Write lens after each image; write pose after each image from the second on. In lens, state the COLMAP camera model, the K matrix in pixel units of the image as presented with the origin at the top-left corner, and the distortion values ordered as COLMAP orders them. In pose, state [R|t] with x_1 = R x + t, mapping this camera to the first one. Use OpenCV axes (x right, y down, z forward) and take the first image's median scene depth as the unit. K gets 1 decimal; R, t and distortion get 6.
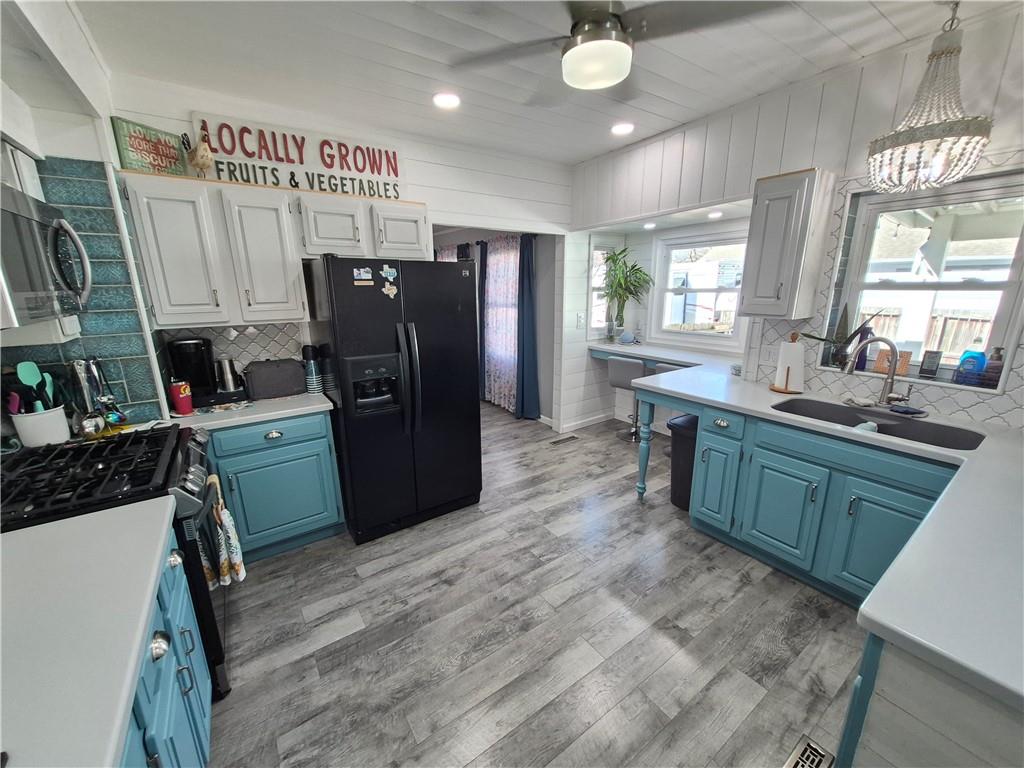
lens RADIAL K [[404.3, 0, 510.7], [0, 404.3, 388.8], [0, 0, 1]] dist [0.001372, 0.000016]
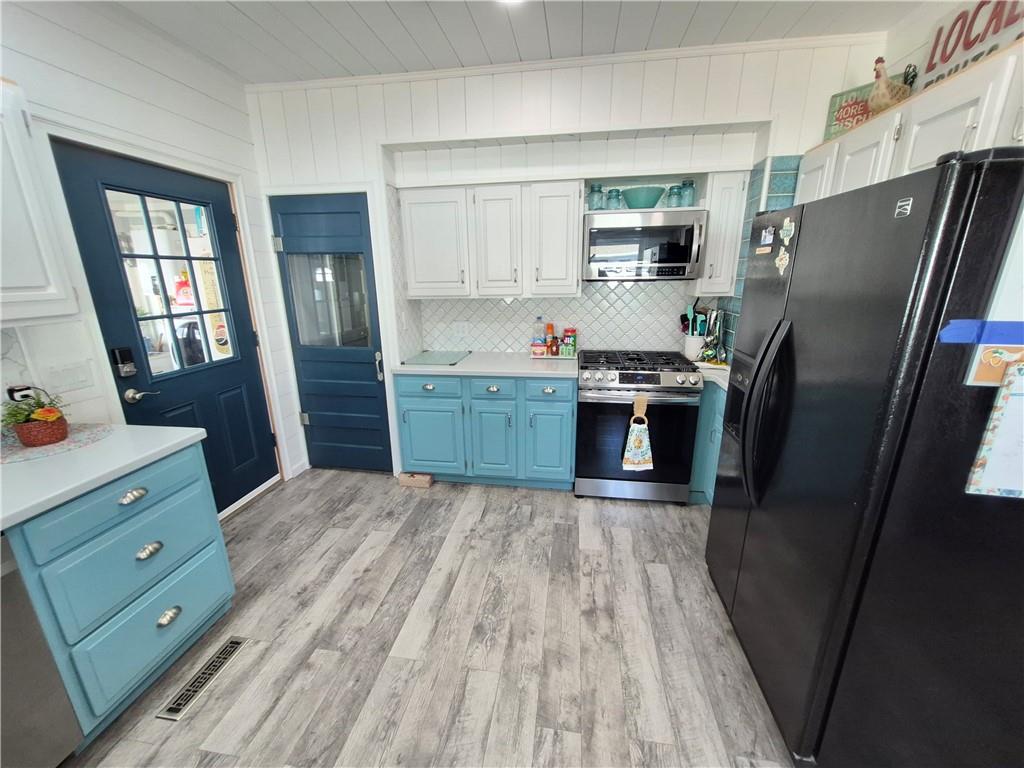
lens RADIAL K [[404.3, 0, 514.9], [0, 404.3, 386.0], [0, 0, 1]] dist [0.001372, 0.000016]
pose [[-0.680918, 0.211049, -0.701290, 0.443187], [-0.167544, 0.887291, 0.429702, -0.278636], [0.712937, 0.410089, -0.568813, 1.170099]]
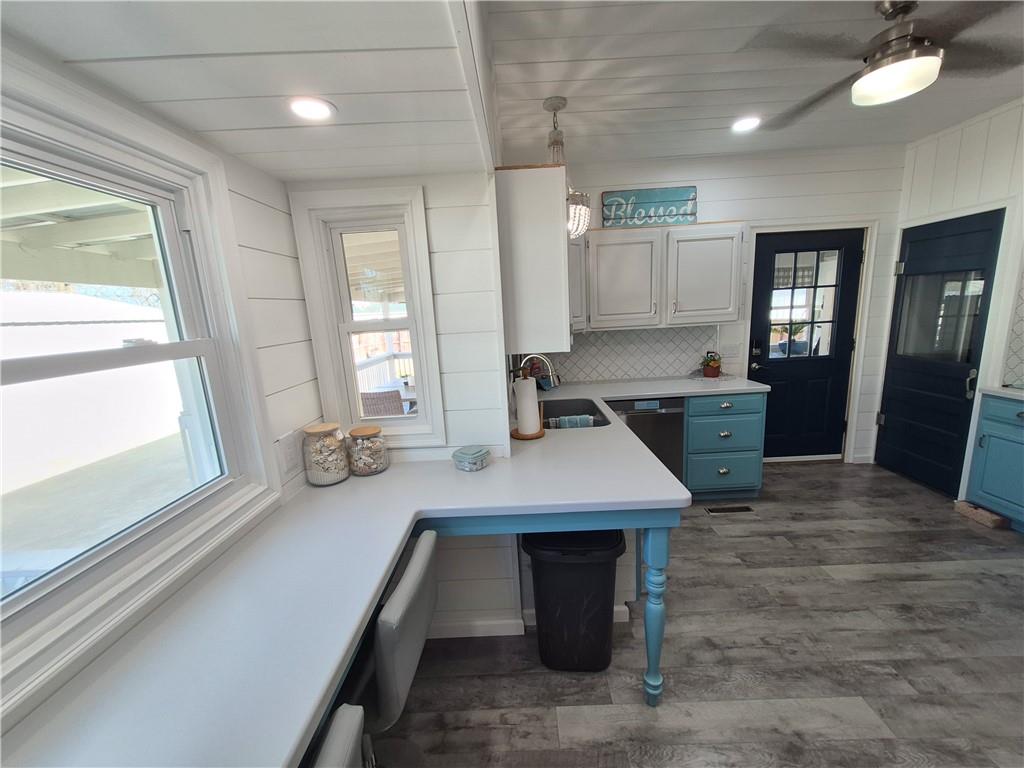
lens RADIAL K [[404.3, 0, 517.2], [0, 404.3, 382.9], [0, 0, 1]] dist [0.001372, 0.000016]
pose [[-0.820723, -0.049635, 0.569167, 0.253594], [0.199649, 0.908497, 0.367115, -0.452287], [-0.535308, 0.414933, -0.735715, 1.780291]]
